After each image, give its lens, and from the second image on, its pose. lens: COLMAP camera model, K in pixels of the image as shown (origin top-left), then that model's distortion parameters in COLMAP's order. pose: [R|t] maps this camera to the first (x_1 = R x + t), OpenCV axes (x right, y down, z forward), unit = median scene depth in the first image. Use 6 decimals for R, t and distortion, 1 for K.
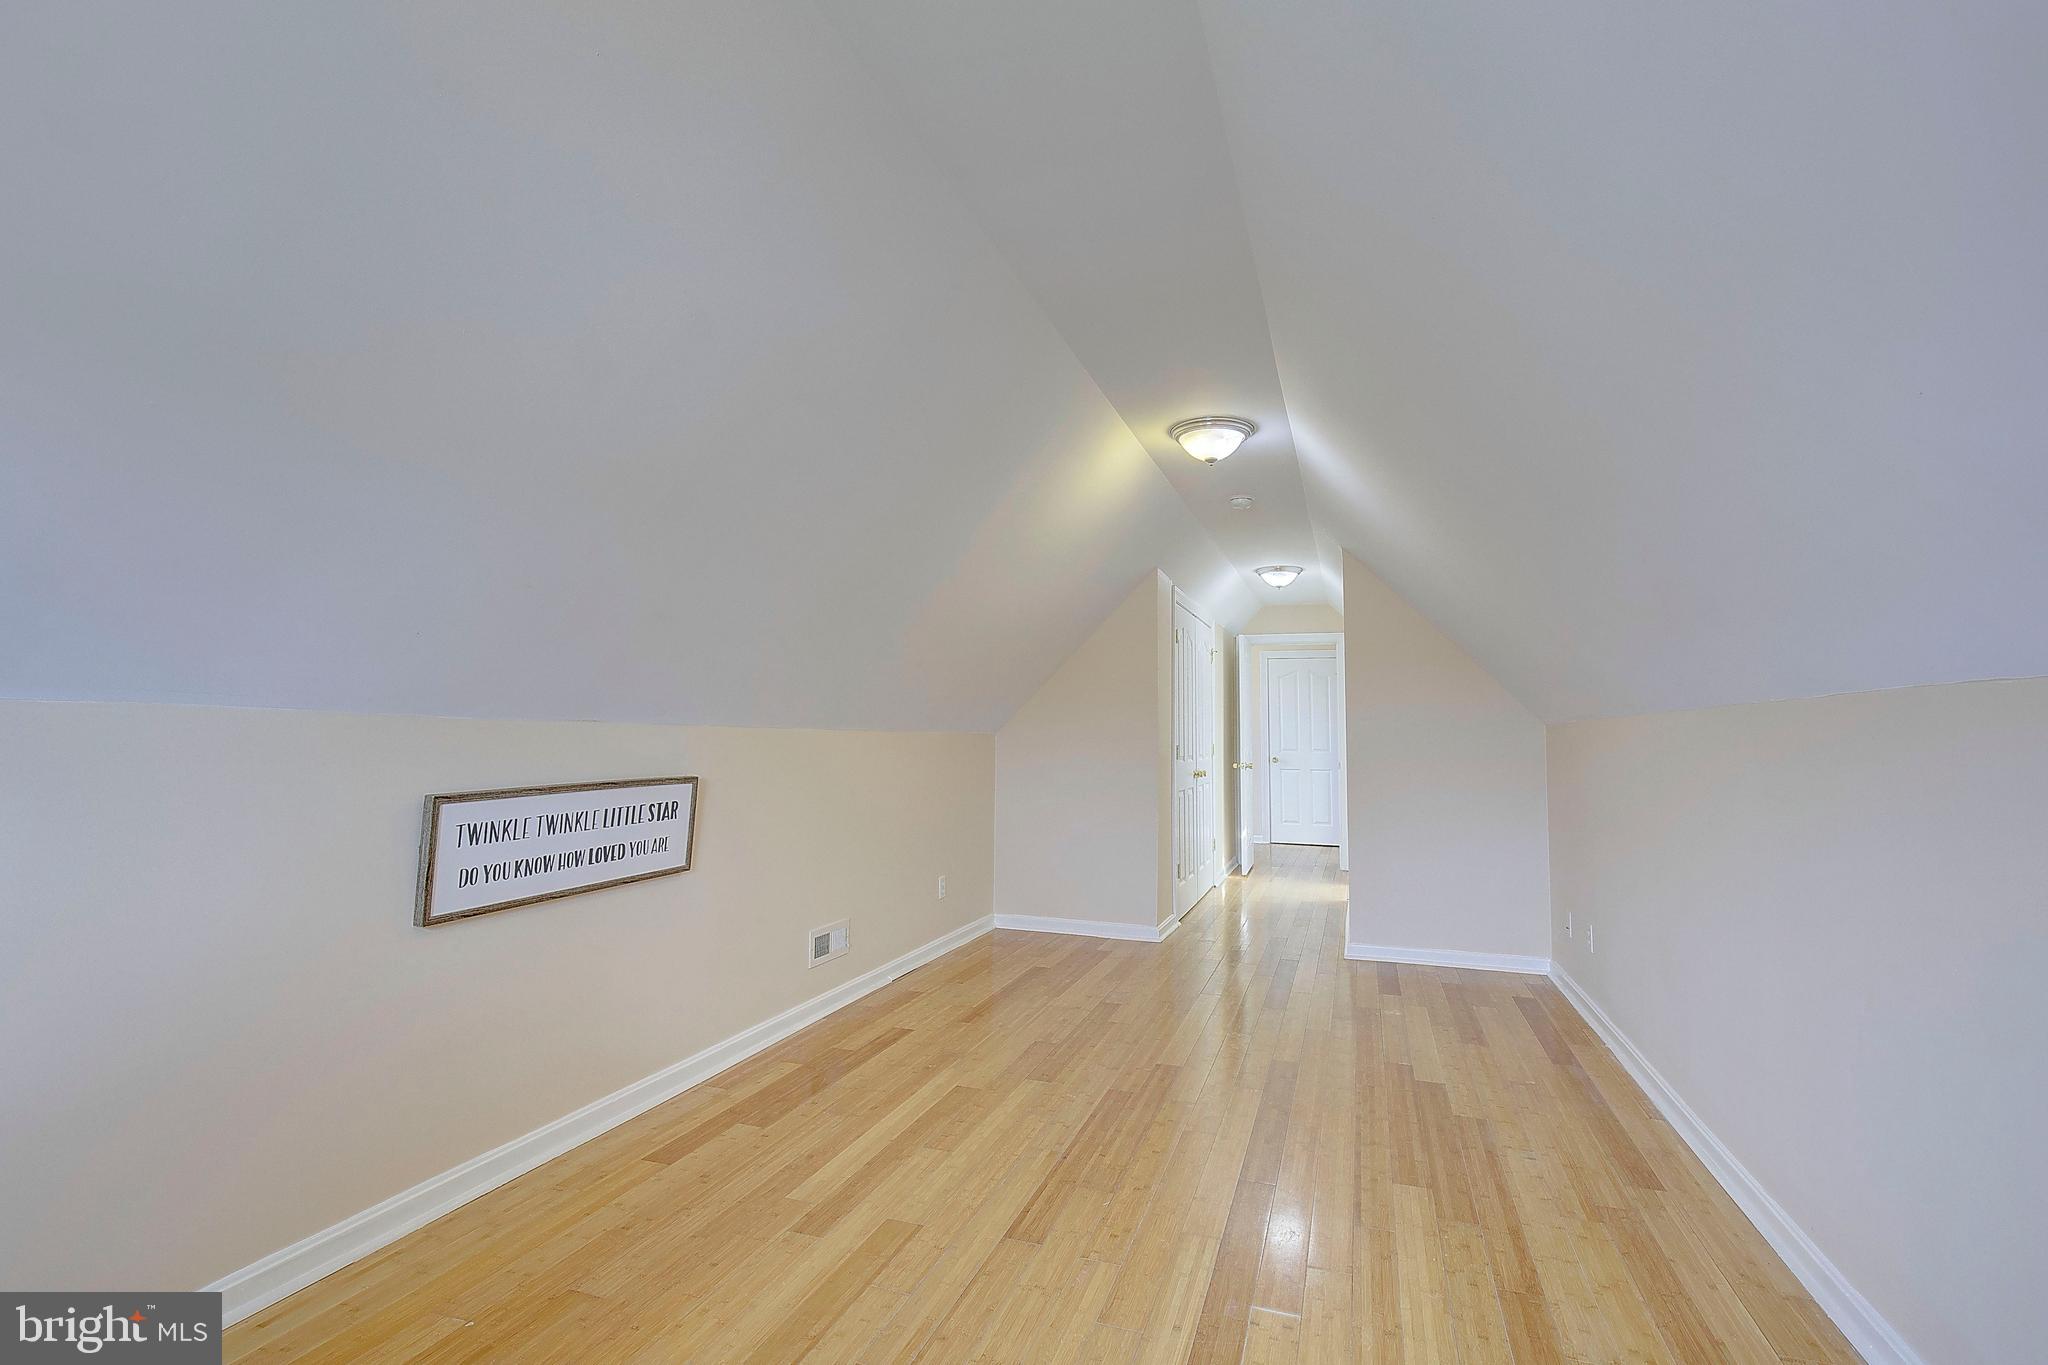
lens RADIAL K [[914.5, 0, 1075.3], [0, 914.5, 694.7], [0, 0, 1]] dist [-0.014724, 0.000176]
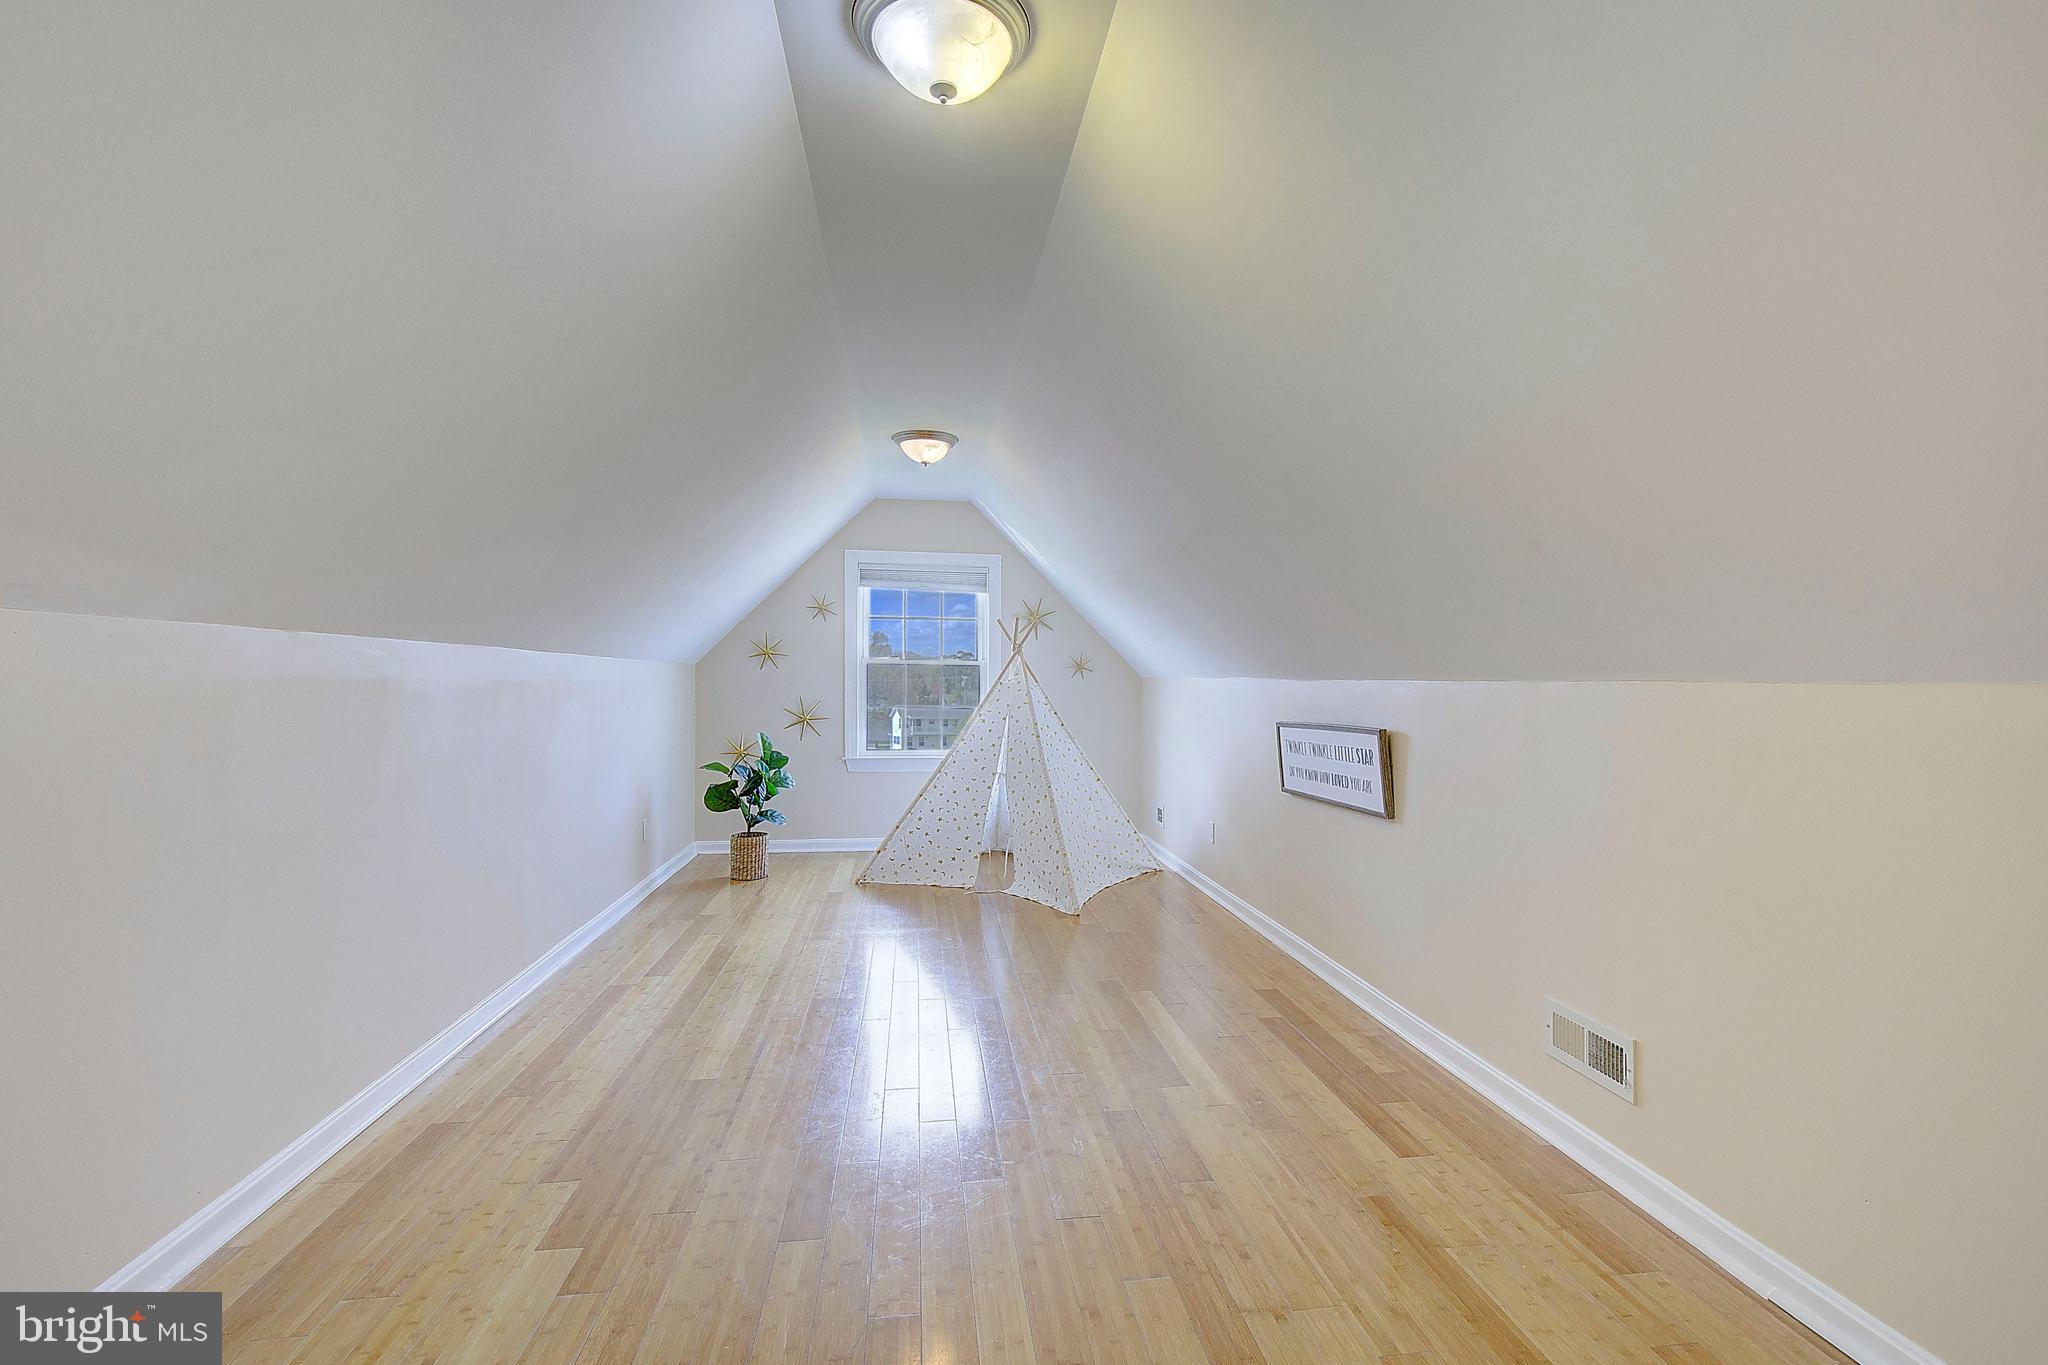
lens RADIAL K [[914.5, 0, 1075.3], [0, 914.5, 694.7], [0, 0, 1]] dist [-0.014724, 0.000176]
pose [[-0.890070, -0.015114, -0.455573, 0.401215], [-0.000365, 0.999473, -0.032444, 0.086703], [0.455824, -0.028711, -0.889607, 1.867947]]
